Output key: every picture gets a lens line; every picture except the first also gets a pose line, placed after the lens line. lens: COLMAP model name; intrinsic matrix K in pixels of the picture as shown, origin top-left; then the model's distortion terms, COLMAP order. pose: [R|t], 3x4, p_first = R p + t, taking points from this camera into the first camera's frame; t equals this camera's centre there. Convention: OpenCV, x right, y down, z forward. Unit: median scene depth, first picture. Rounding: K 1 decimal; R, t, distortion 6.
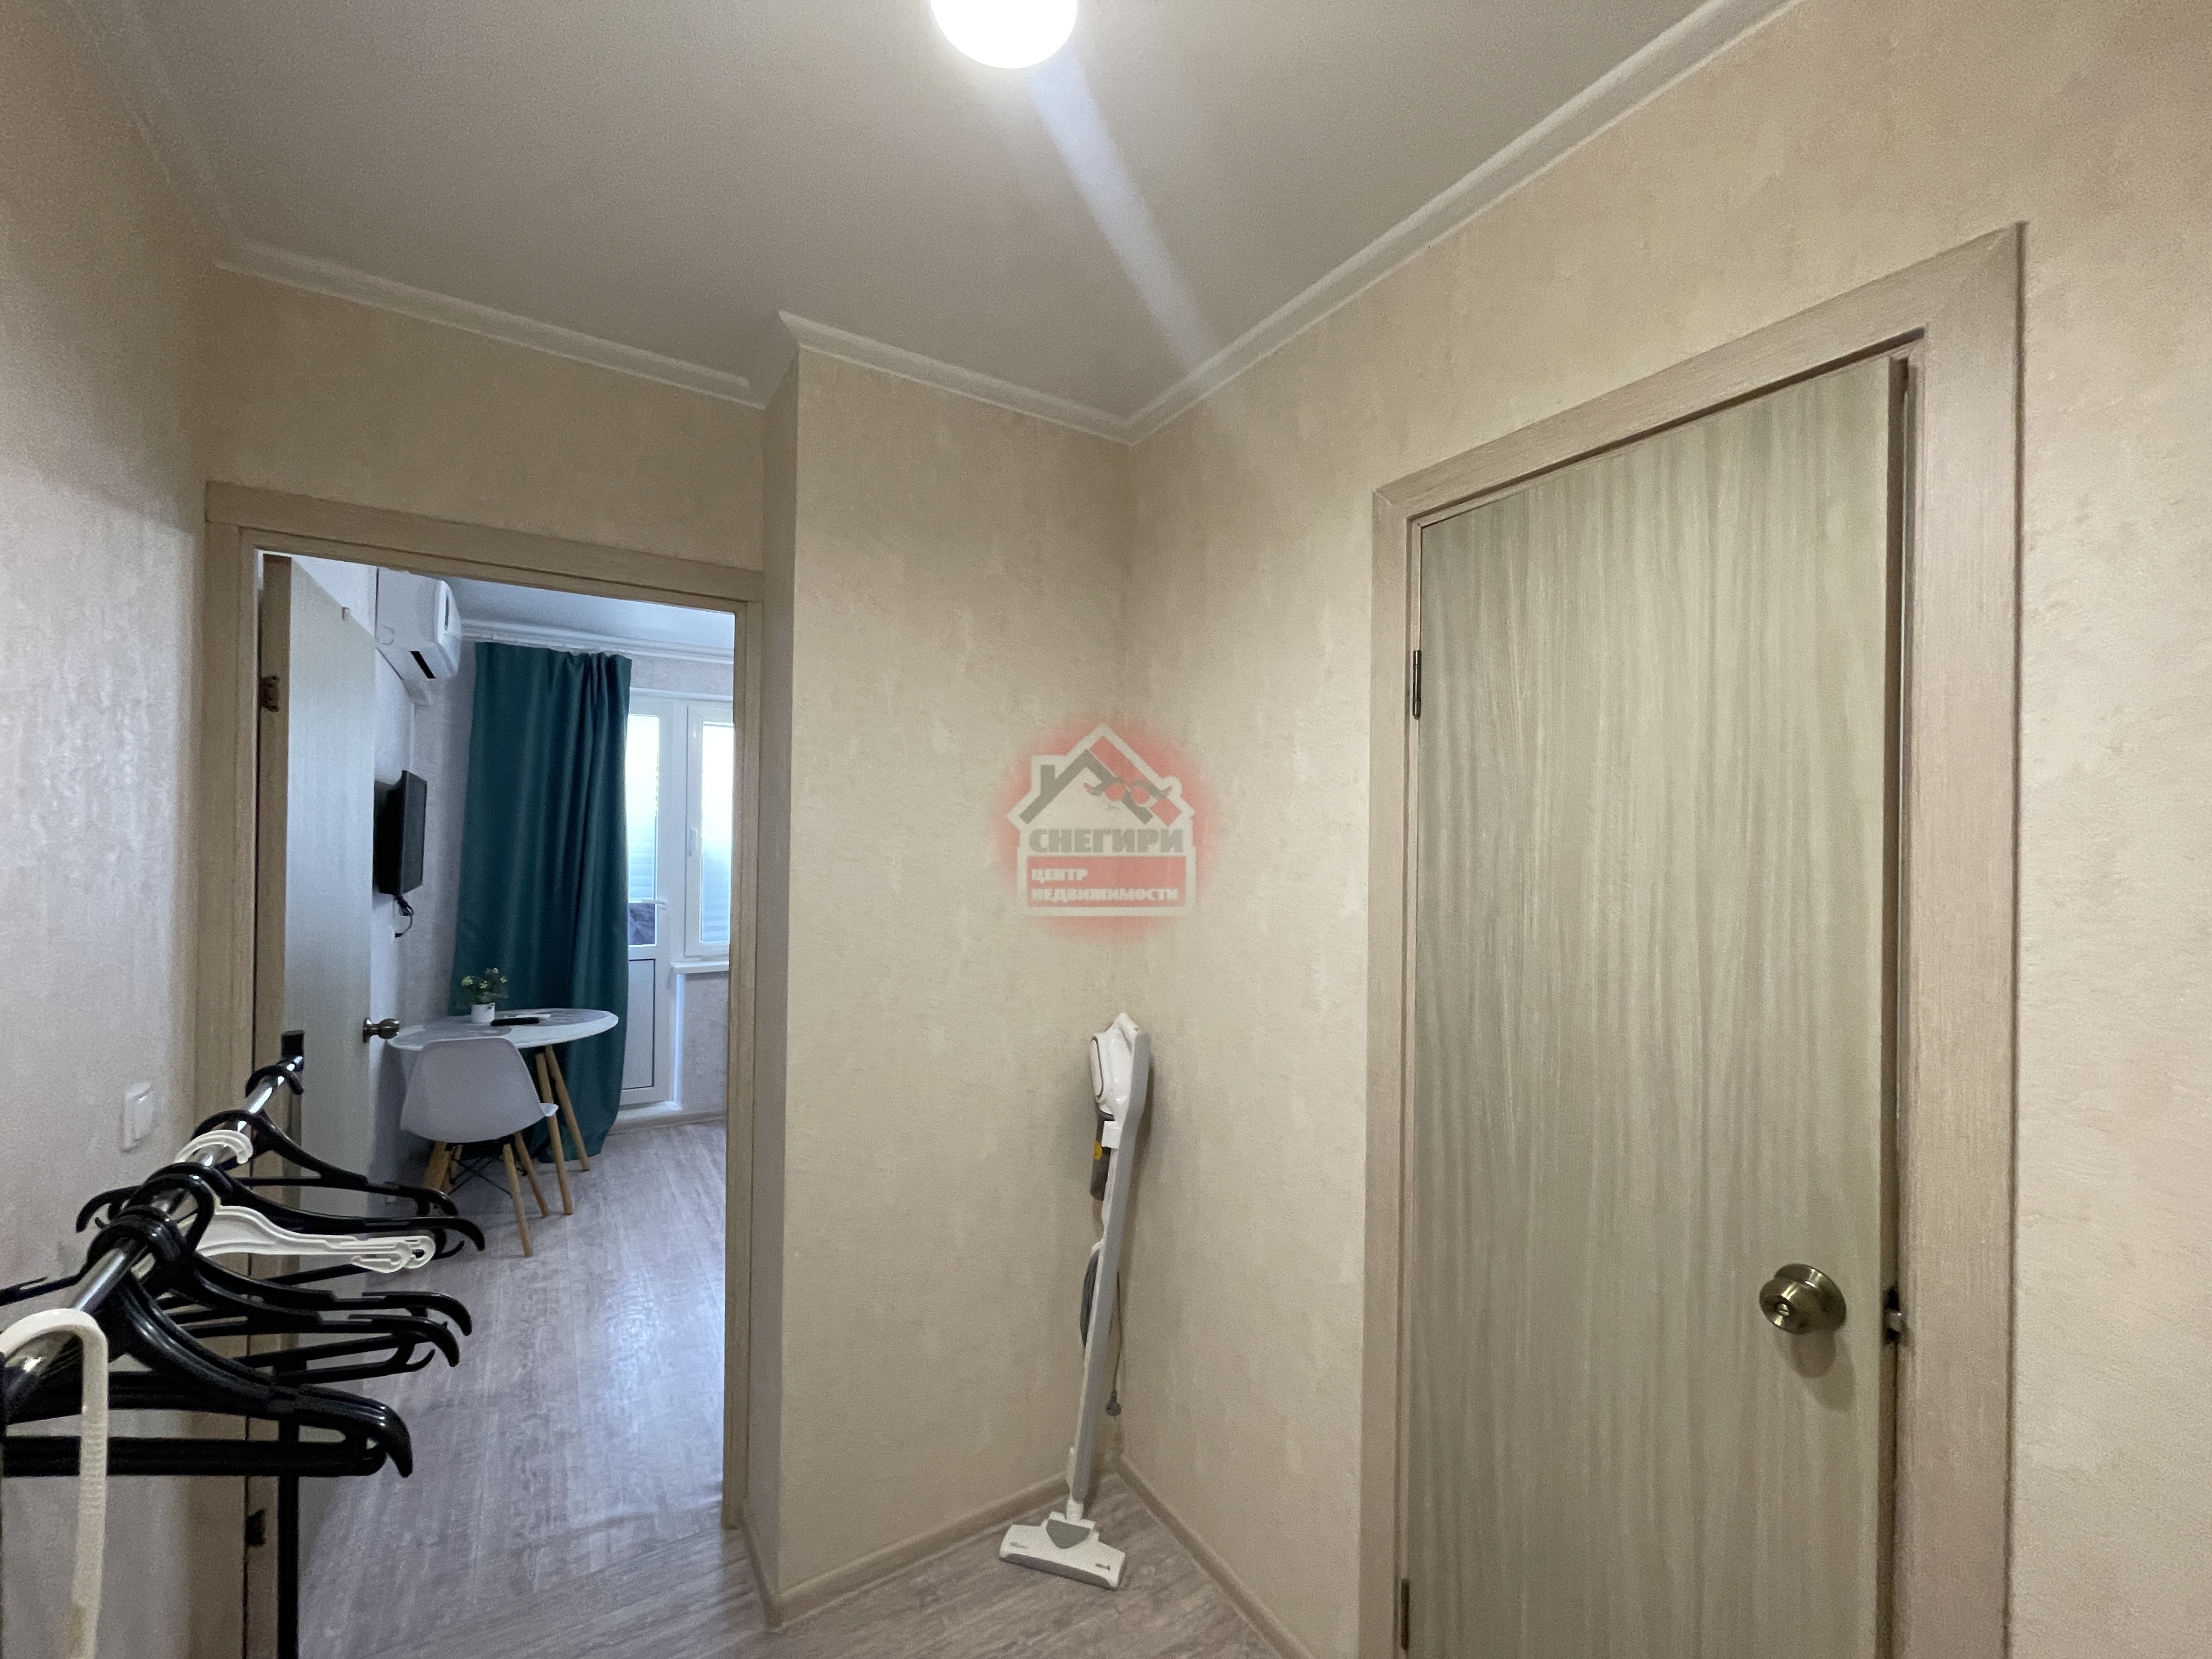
lens RADIAL K [[892.6, 0, 1075.0], [0, 892.6, 839.3], [0, 0, 1]] dist [-0.001980, 0.000746]
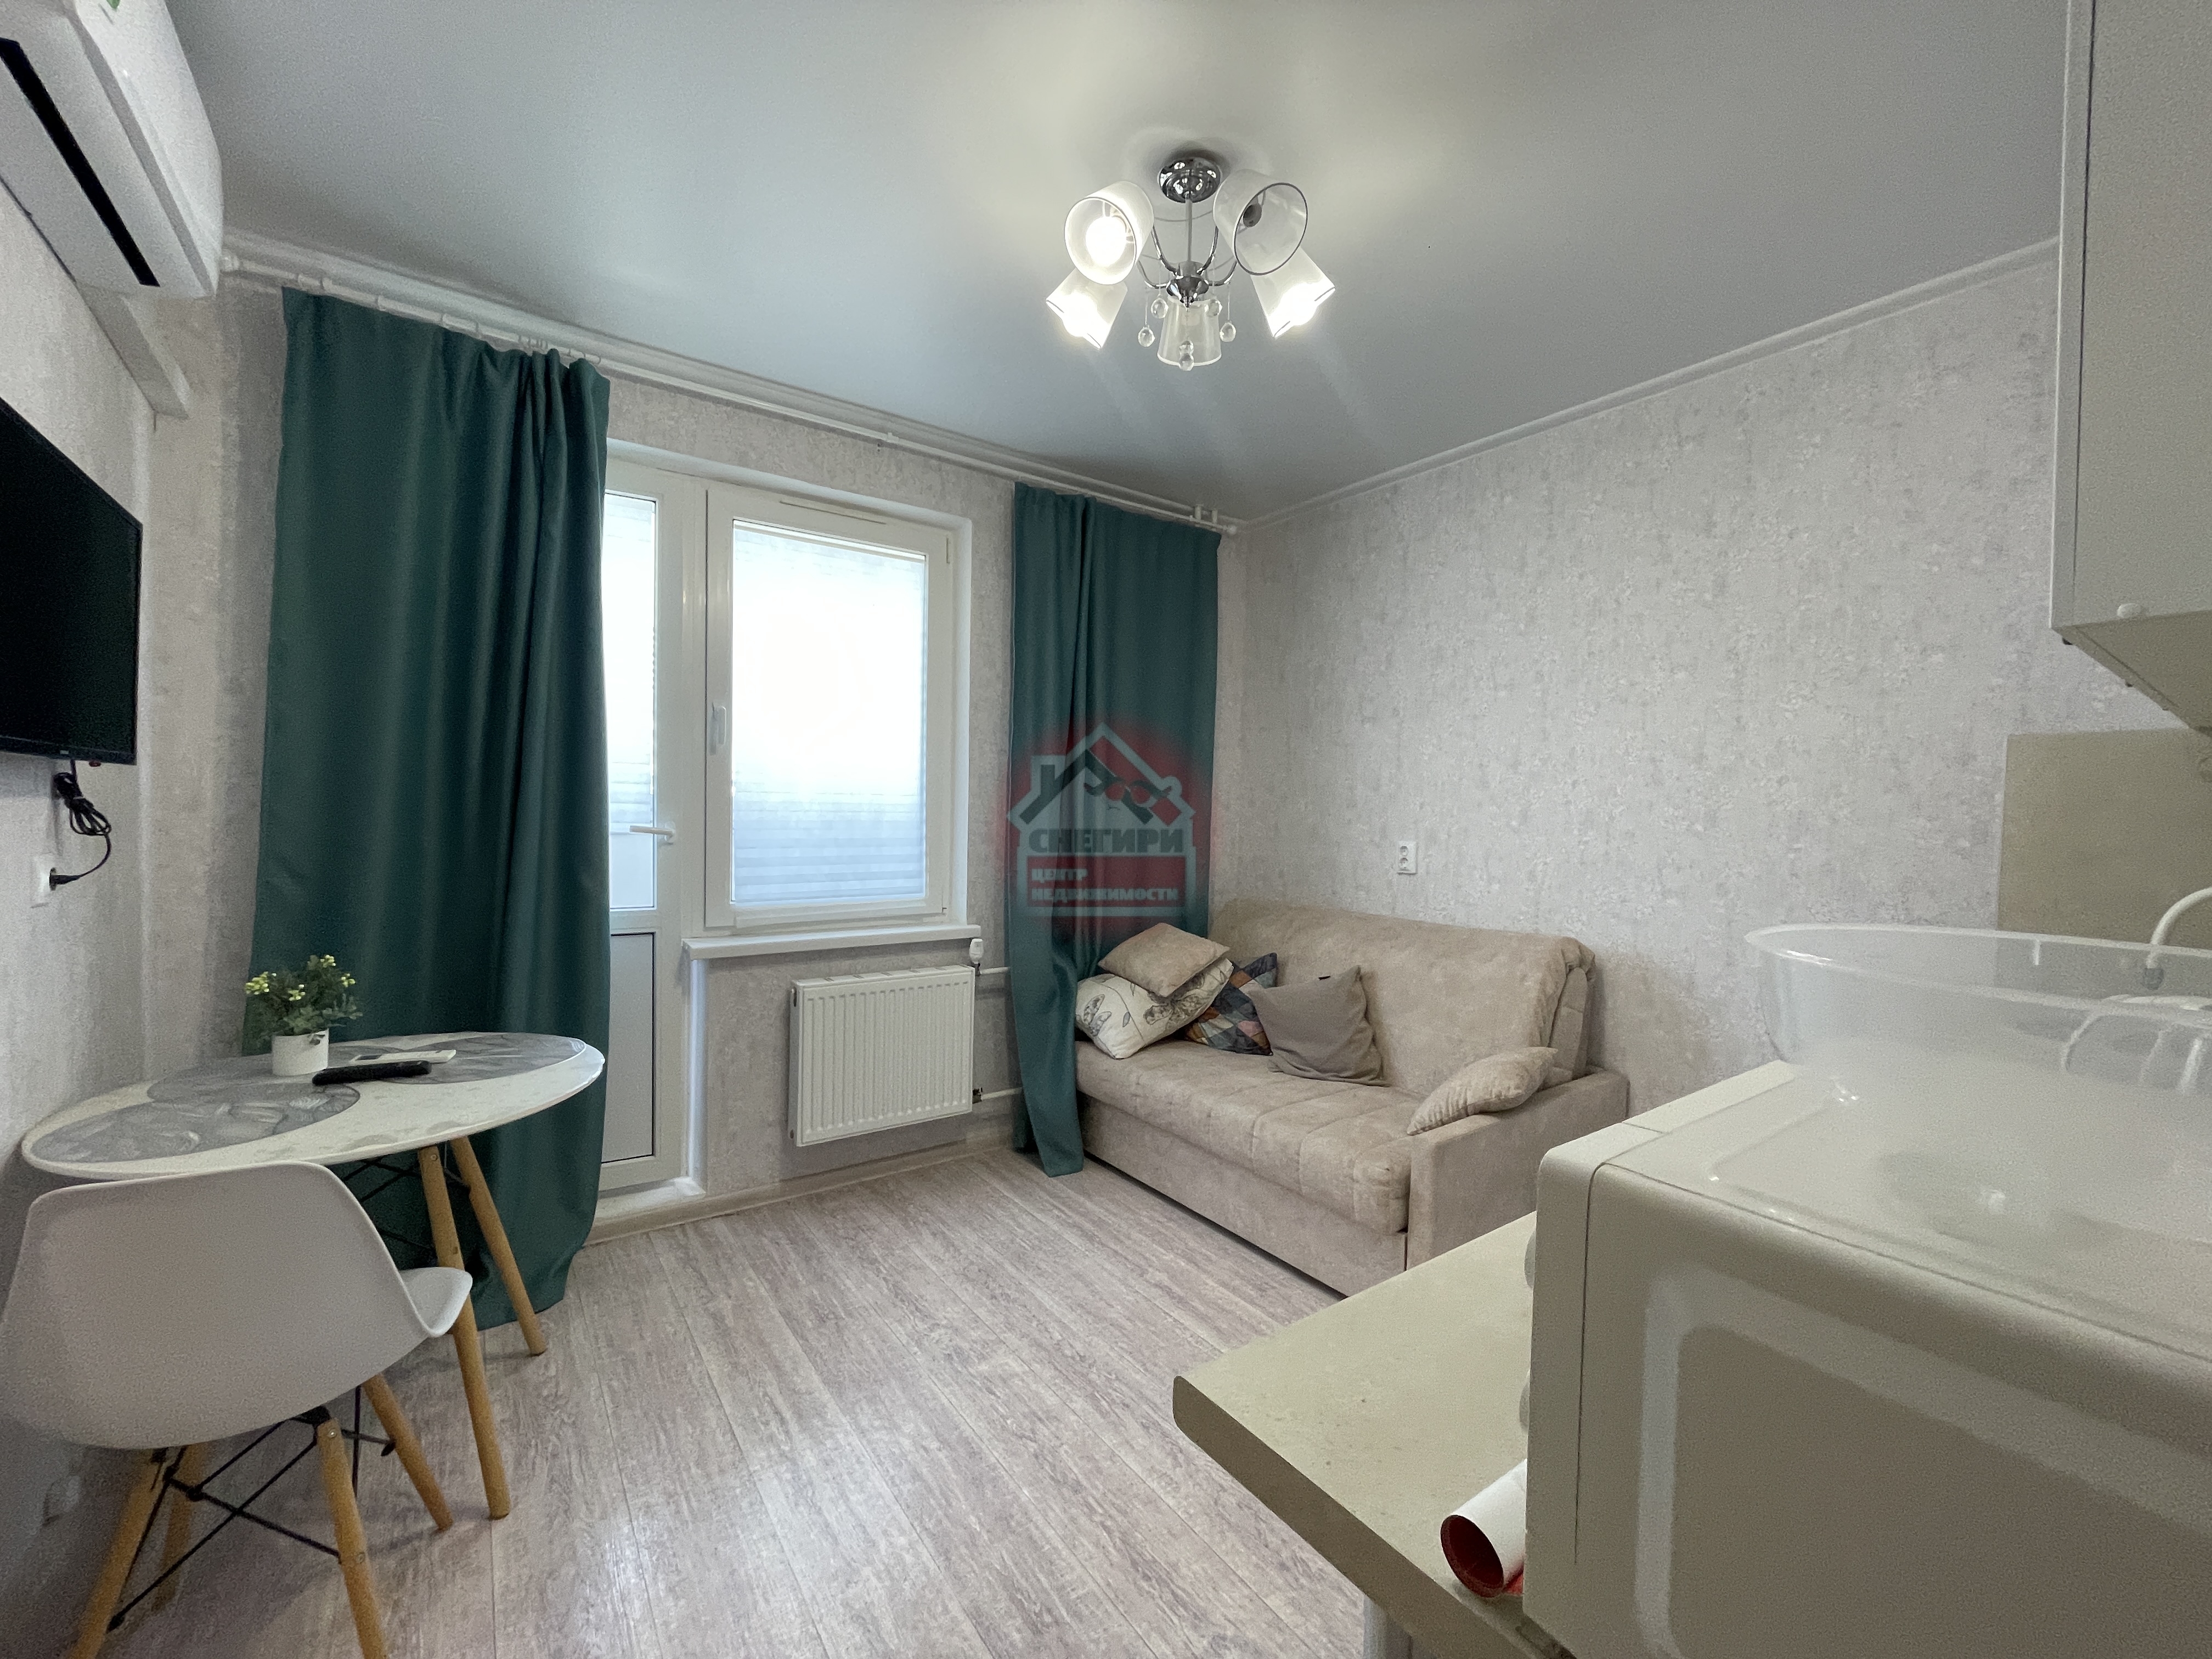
lens RADIAL K [[892.6, 0, 1094.8], [0, 892.6, 837.8], [0, 0, 1]] dist [-0.001980, 0.000746]
pose [[0.997132, 0.007625, 0.075299, -0.263664], [-0.010184, 0.999382, 0.033657, 0.058331], [-0.074996, -0.034327, 0.996593, 0.467799]]
